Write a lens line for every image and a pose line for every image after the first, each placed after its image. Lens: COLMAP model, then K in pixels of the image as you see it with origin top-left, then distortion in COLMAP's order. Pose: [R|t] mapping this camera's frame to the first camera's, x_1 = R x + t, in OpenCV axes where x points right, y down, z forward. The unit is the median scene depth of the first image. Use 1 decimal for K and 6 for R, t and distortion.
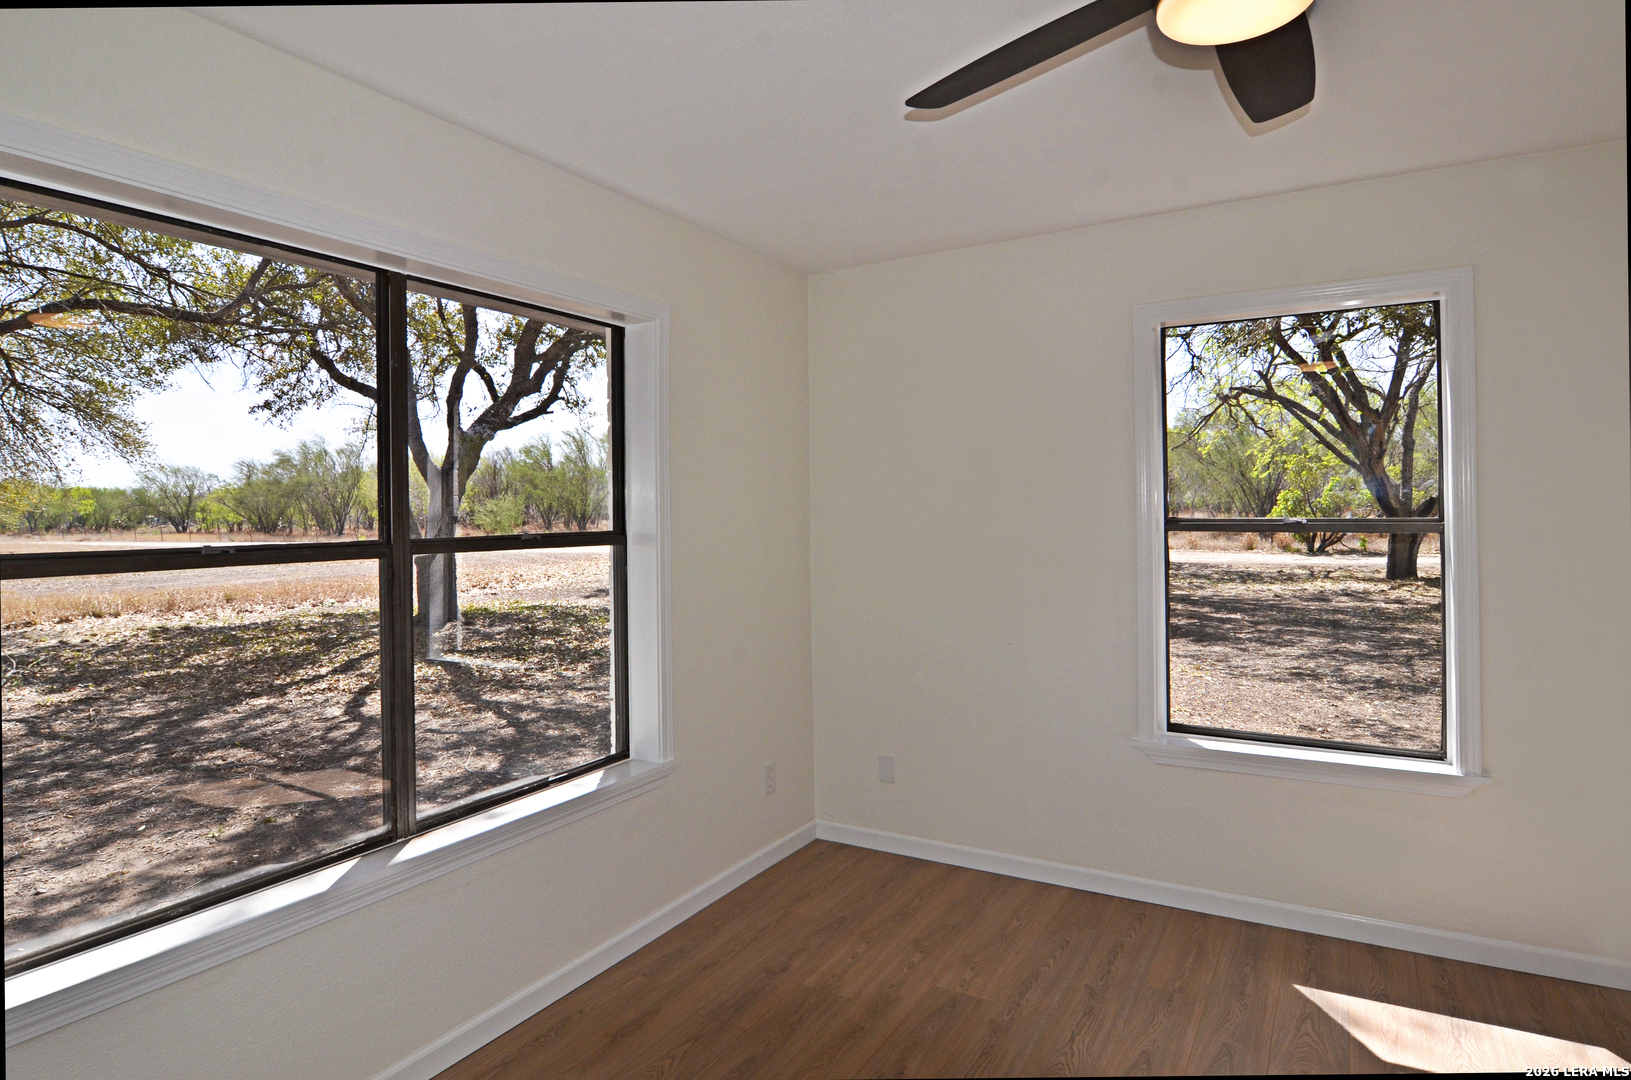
lens RADIAL K [[904.4, 0, 813.7], [0, 904.4, 530.9], [0, 0, 1]] dist [-0.019034, -0.003292]
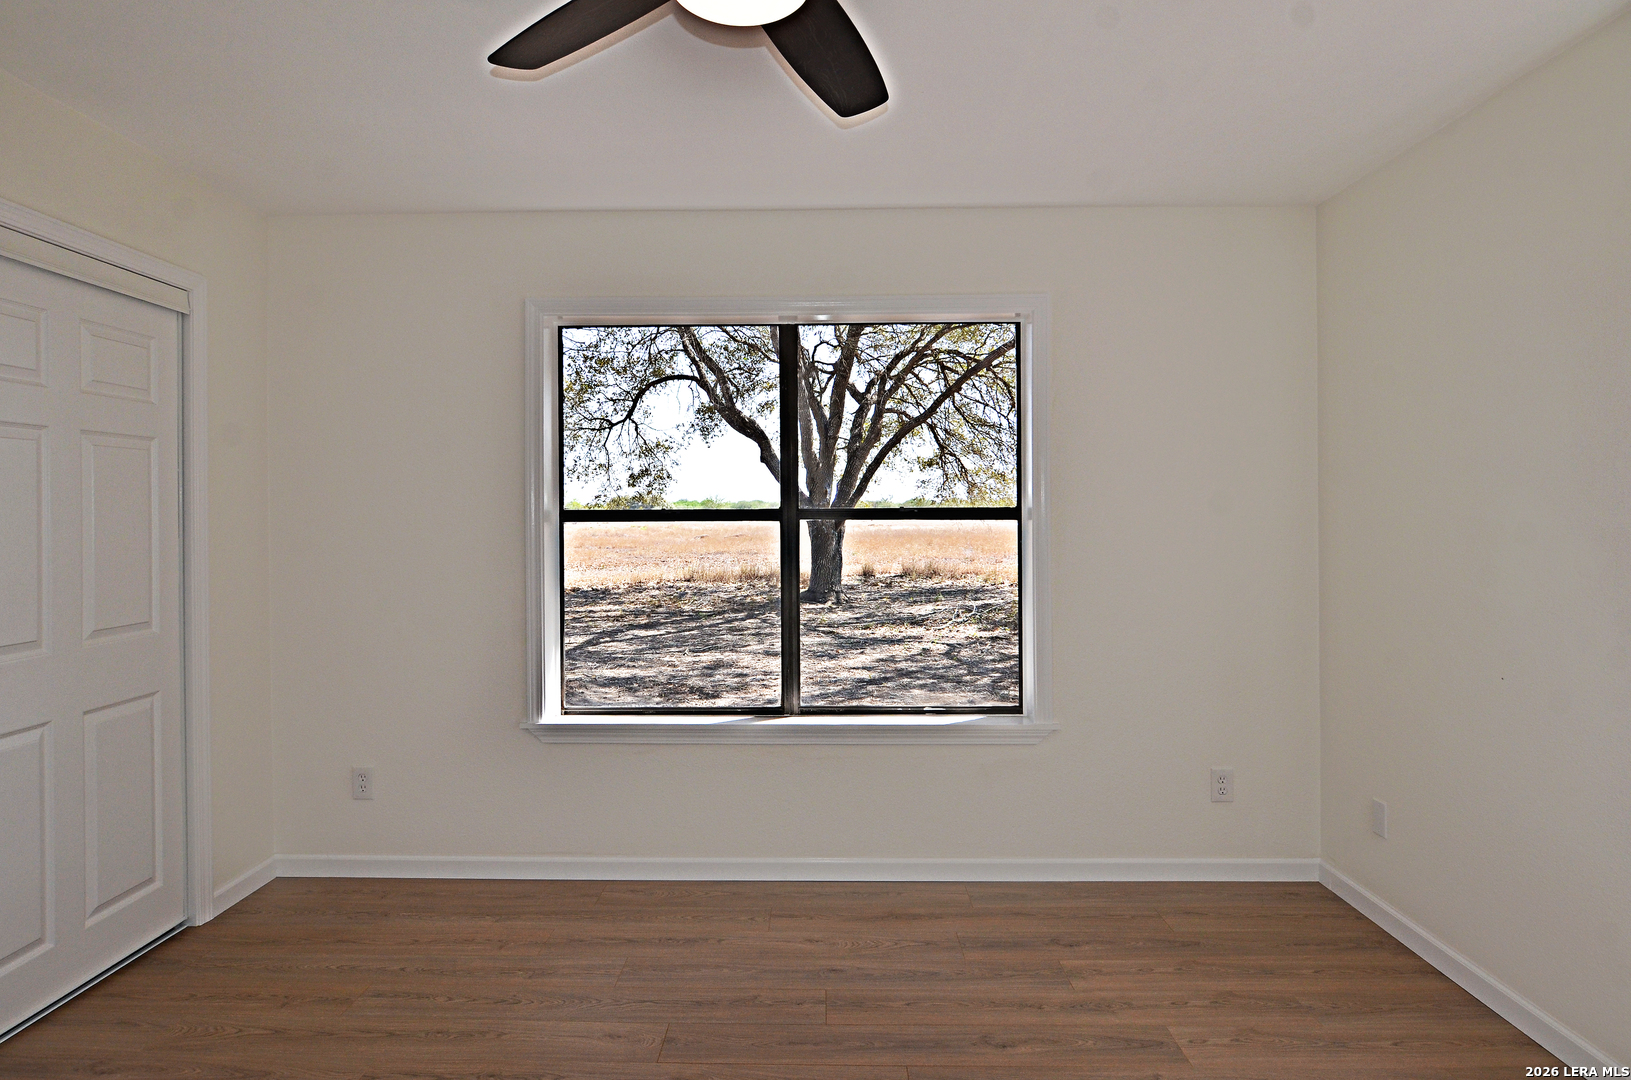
lens RADIAL K [[904.4, 0, 813.8], [0, 904.4, 538.4], [0, 0, 1]] dist [-0.019034, -0.003292]
pose [[0.500617, 0.041607, -0.864668, 0.655406], [-0.022820, 0.999131, 0.034865, 0.005527], [0.865368, 0.002278, 0.501132, 0.244910]]
